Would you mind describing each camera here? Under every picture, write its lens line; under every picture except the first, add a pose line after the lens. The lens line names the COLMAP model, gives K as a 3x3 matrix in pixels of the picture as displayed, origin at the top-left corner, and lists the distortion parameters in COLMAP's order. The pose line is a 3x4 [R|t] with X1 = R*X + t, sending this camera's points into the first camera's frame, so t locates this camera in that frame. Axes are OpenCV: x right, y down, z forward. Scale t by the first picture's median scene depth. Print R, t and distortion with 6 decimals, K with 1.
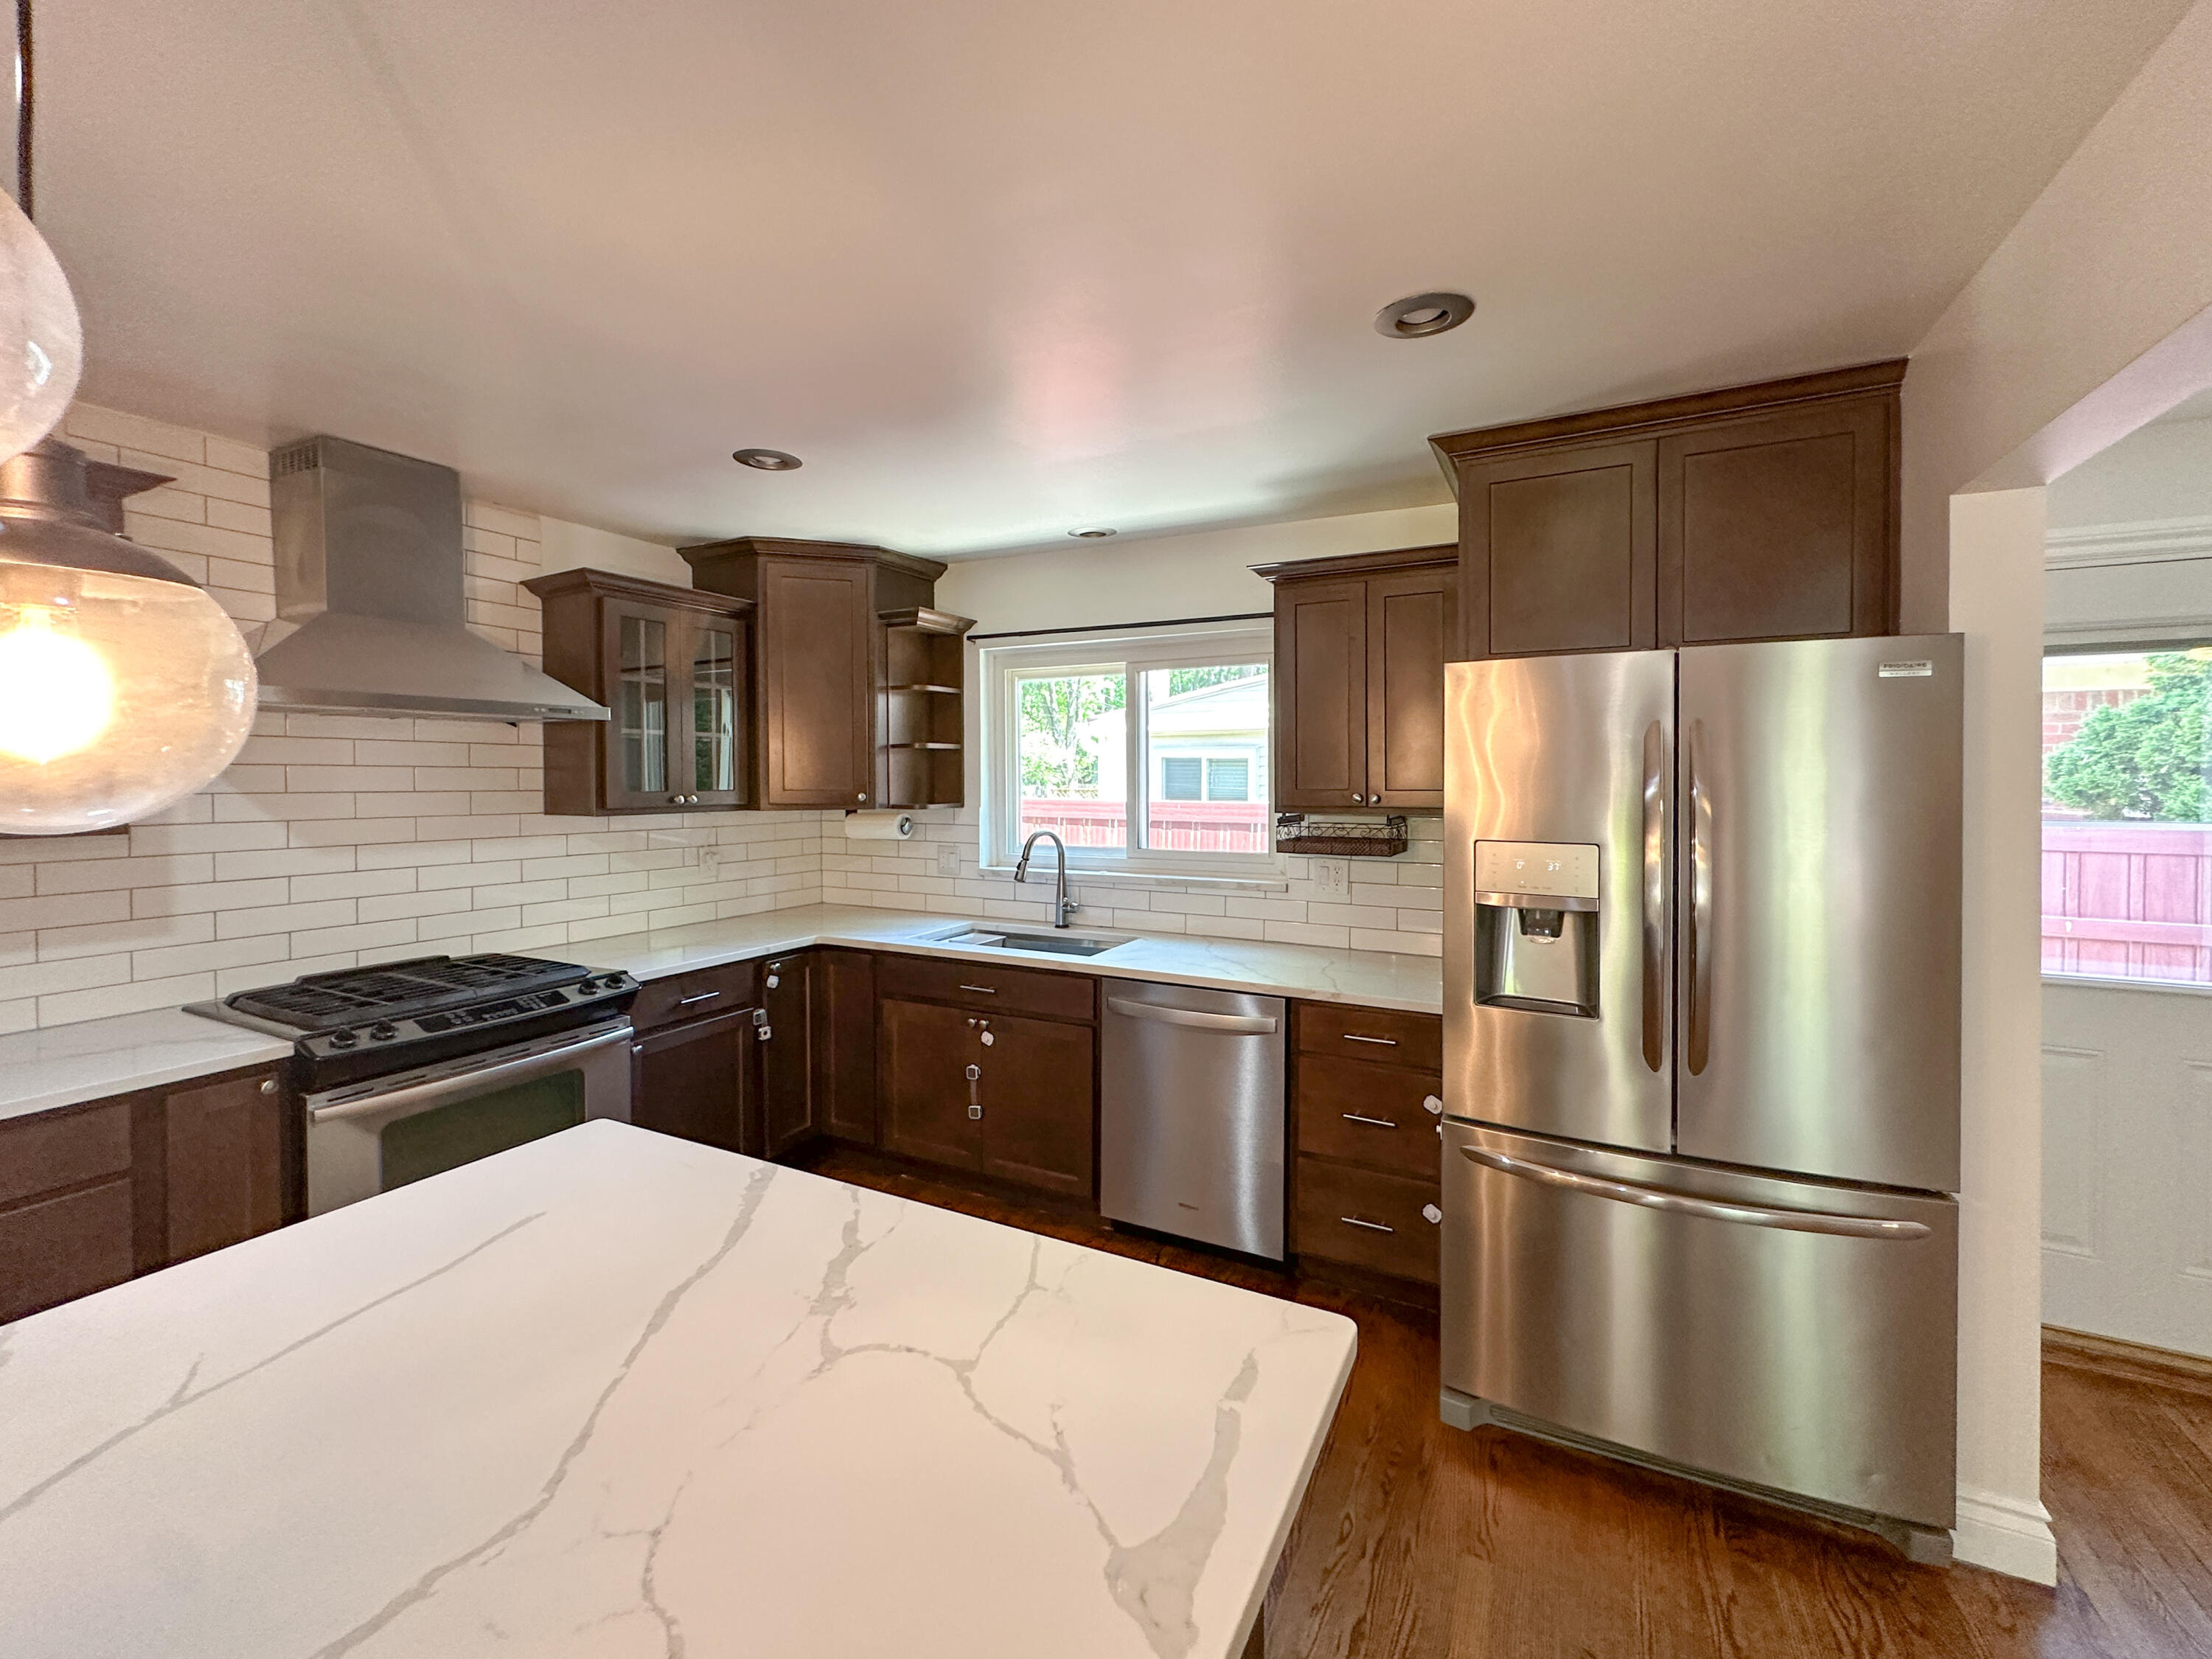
lens RADIAL K [[907.6, 0, 1139.2], [0, 907.6, 789.5], [0, 0, 1]] dist [-0.000880, -0.000053]
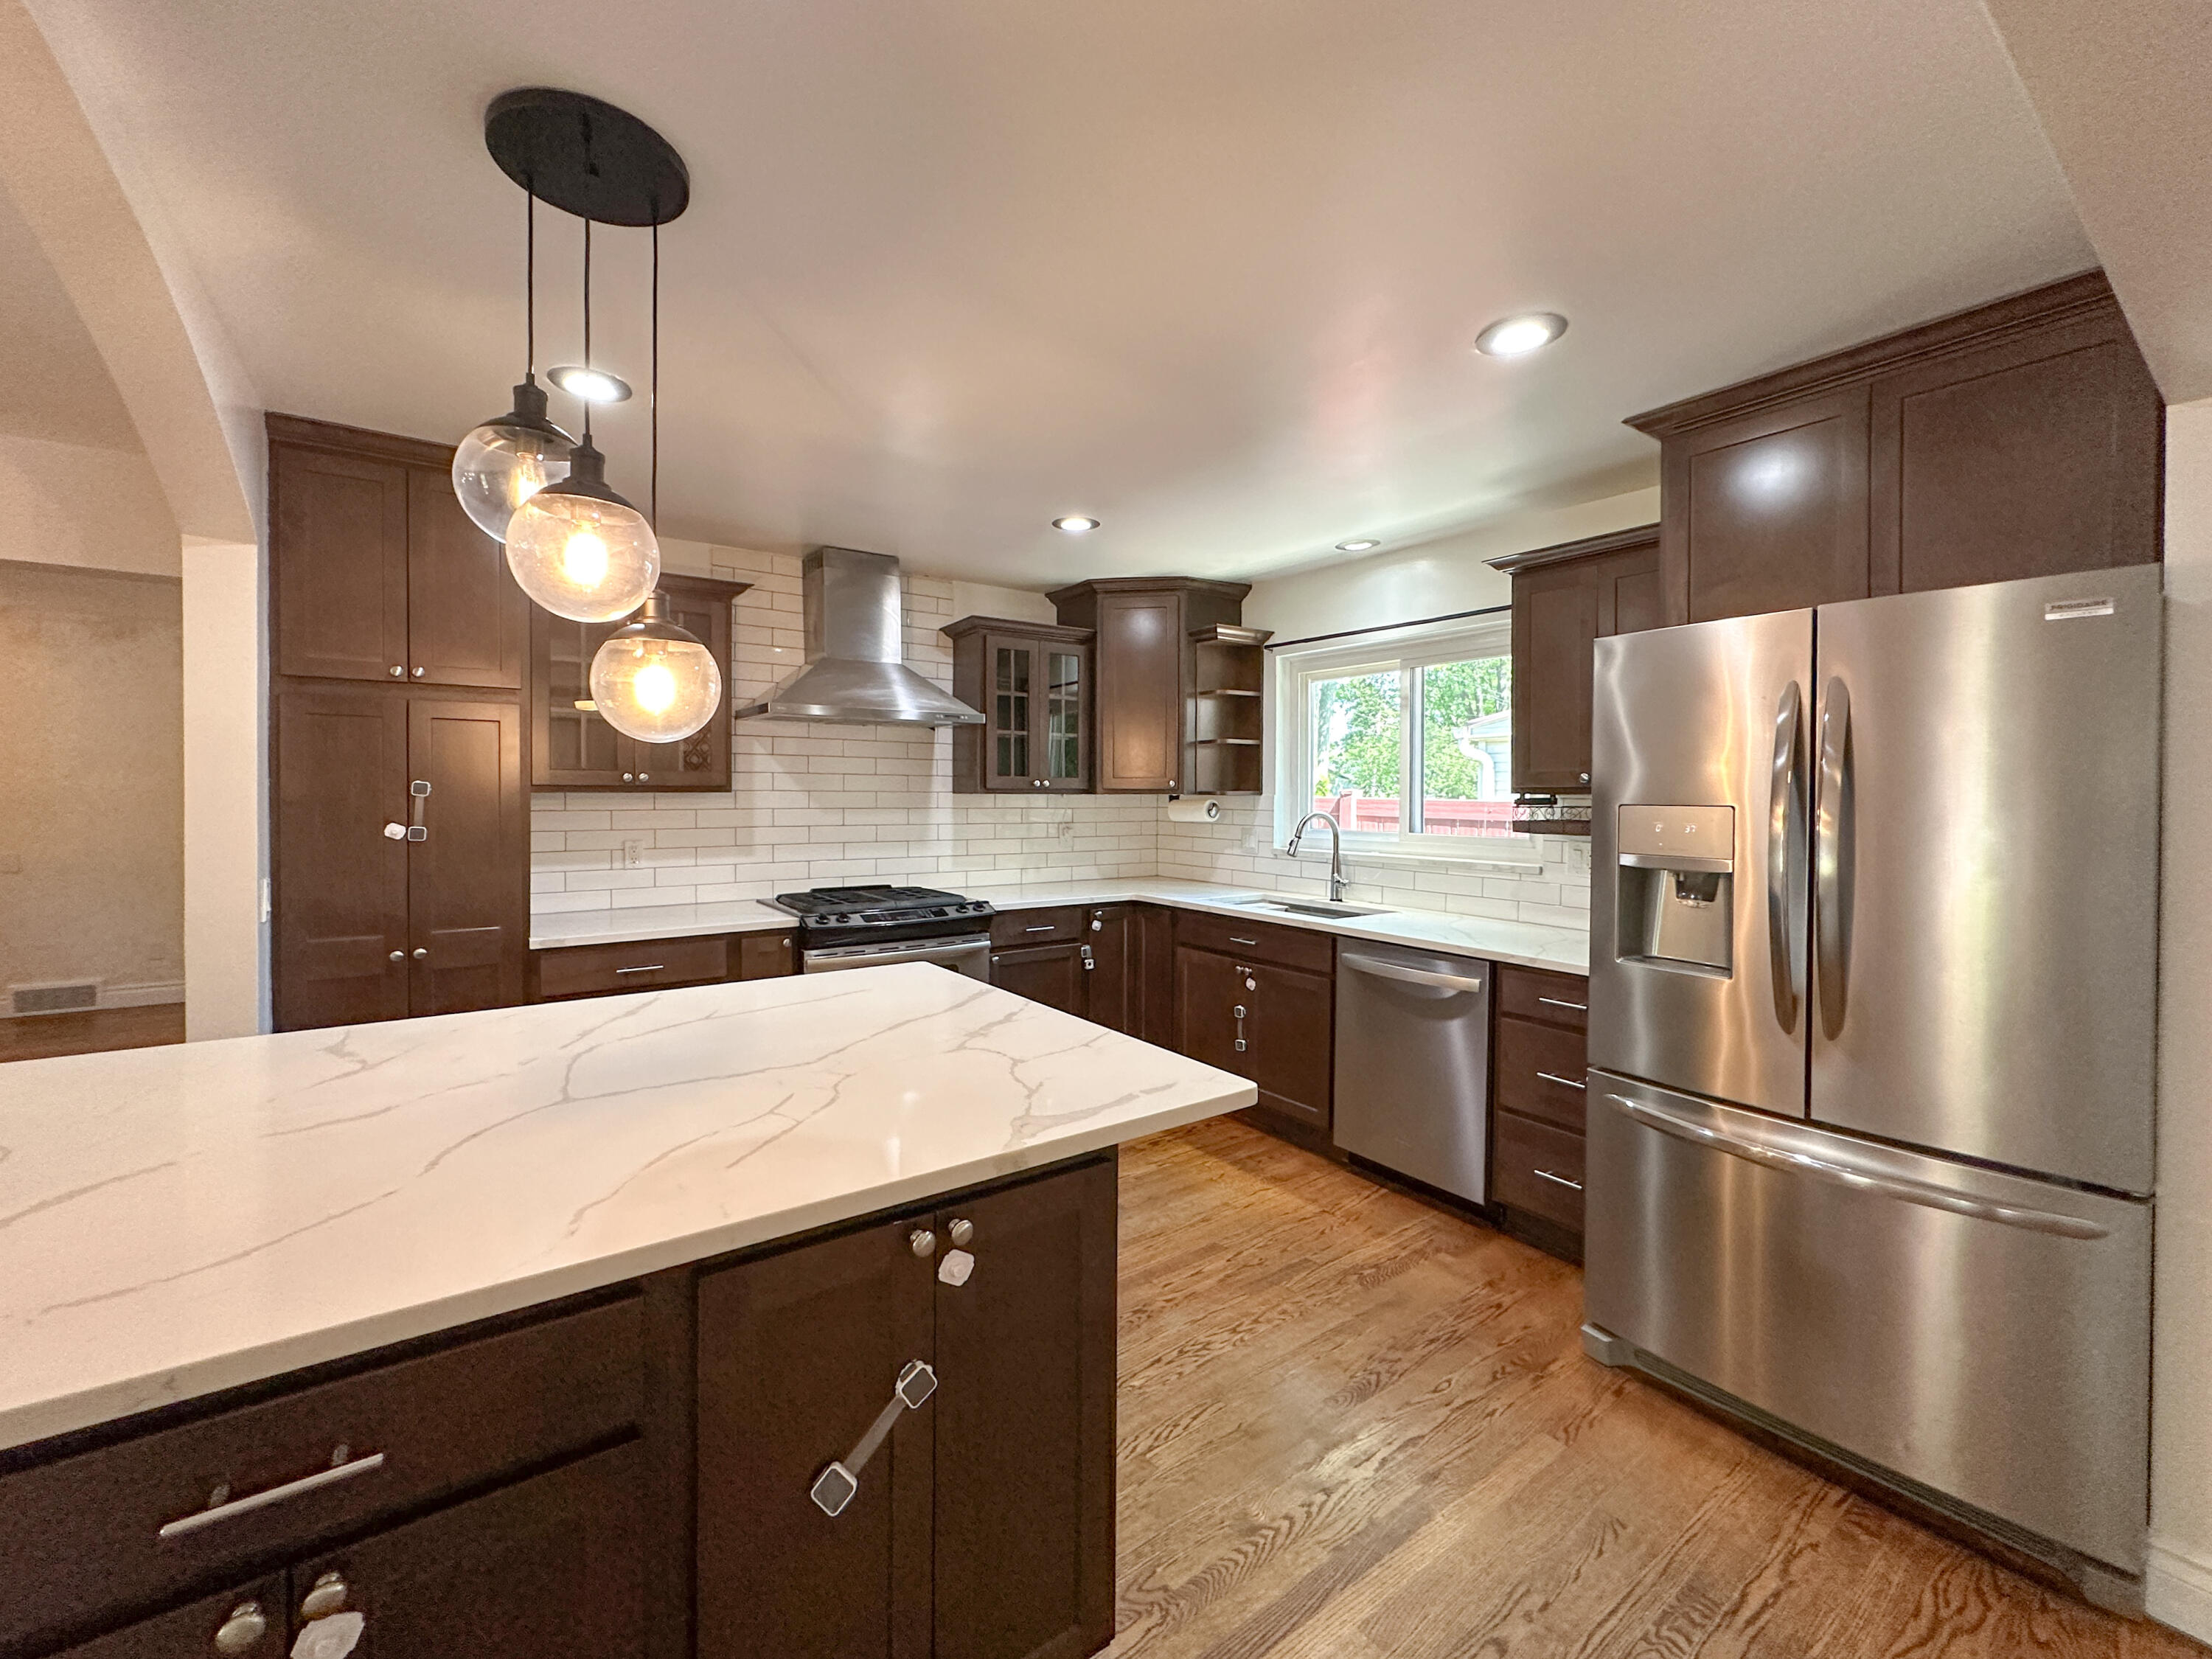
lens RADIAL K [[923.8, 0, 1130.1], [0, 923.8, 800.2], [0, 0, 1]] dist [-0.000833, 0.000049]
pose [[0.889964, 0.007889, -0.455962, 0.240988], [-0.011033, 0.999930, -0.004234, 0.041640], [0.455897, 0.008799, 0.889989, -0.146380]]
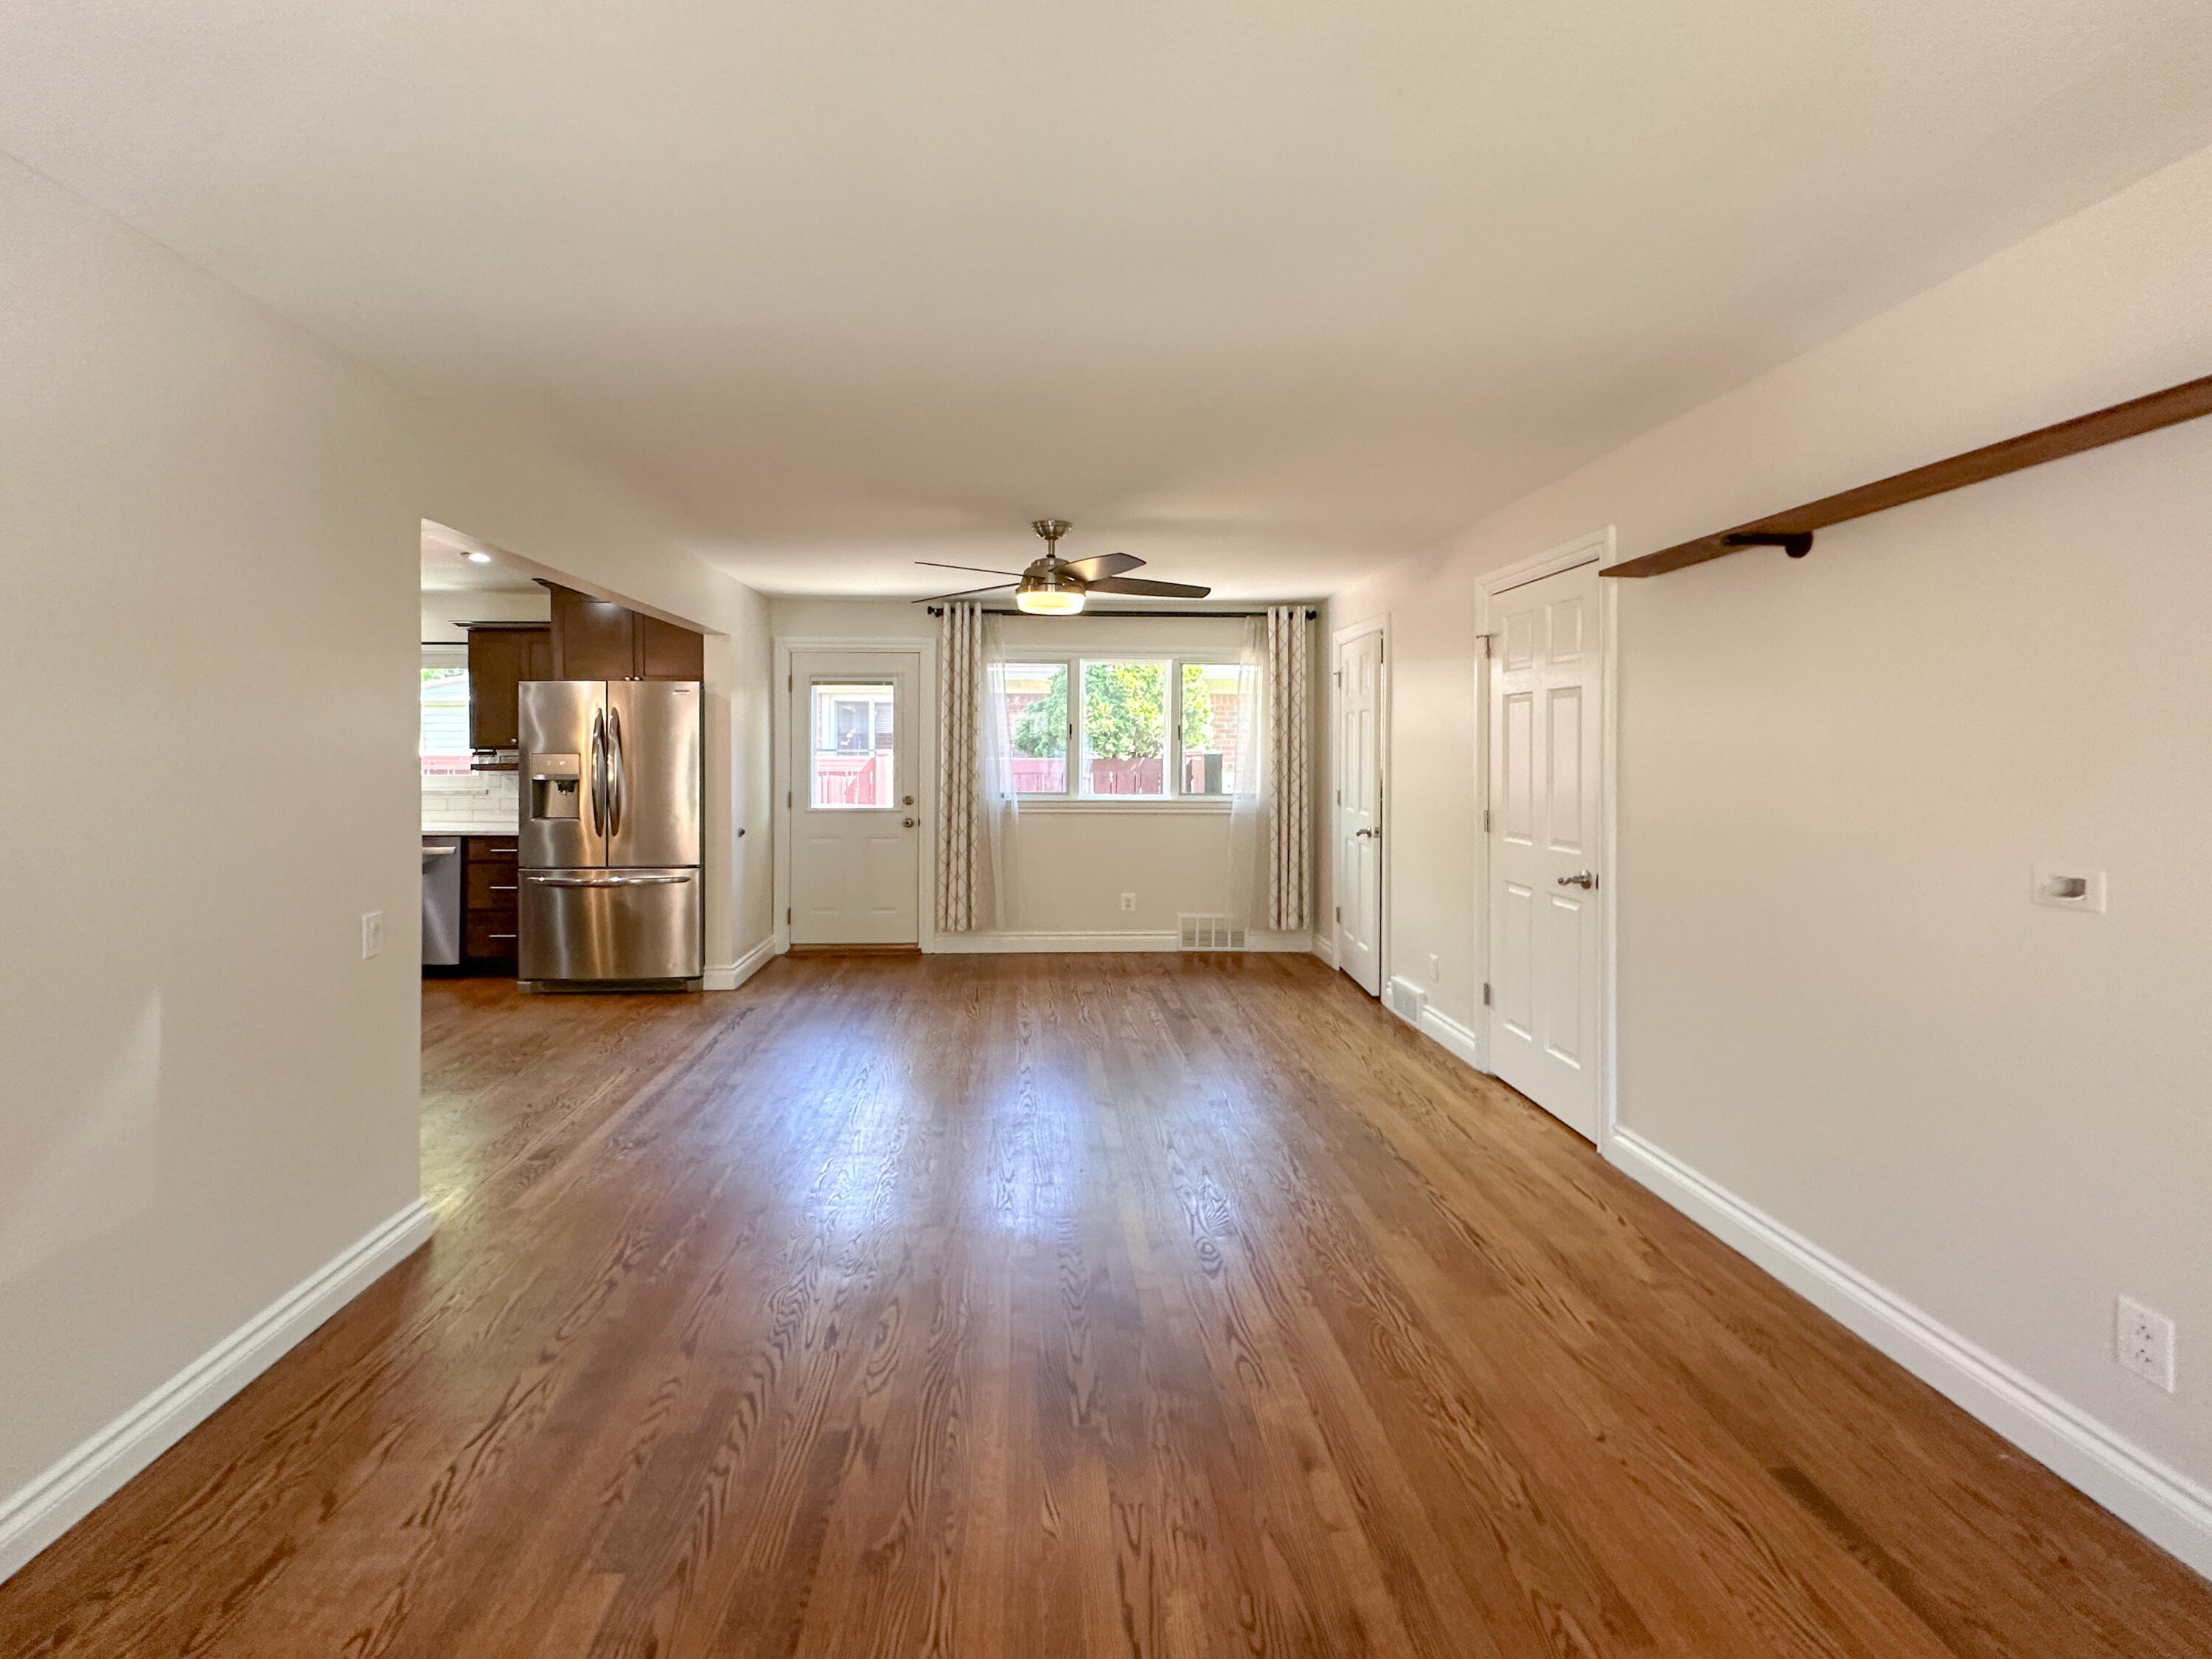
lens RADIAL K [[928.5, 0, 1108.8], [0, 928.5, 760.9], [0, 0, 1]] dist [0.038159, 0.000060]
pose [[0.850671, -0.004553, 0.525679, 0.244318], [0.006639, 0.999976, -0.002081, 0.062449], [-0.525656, 0.005260, 0.850681, -1.345736]]
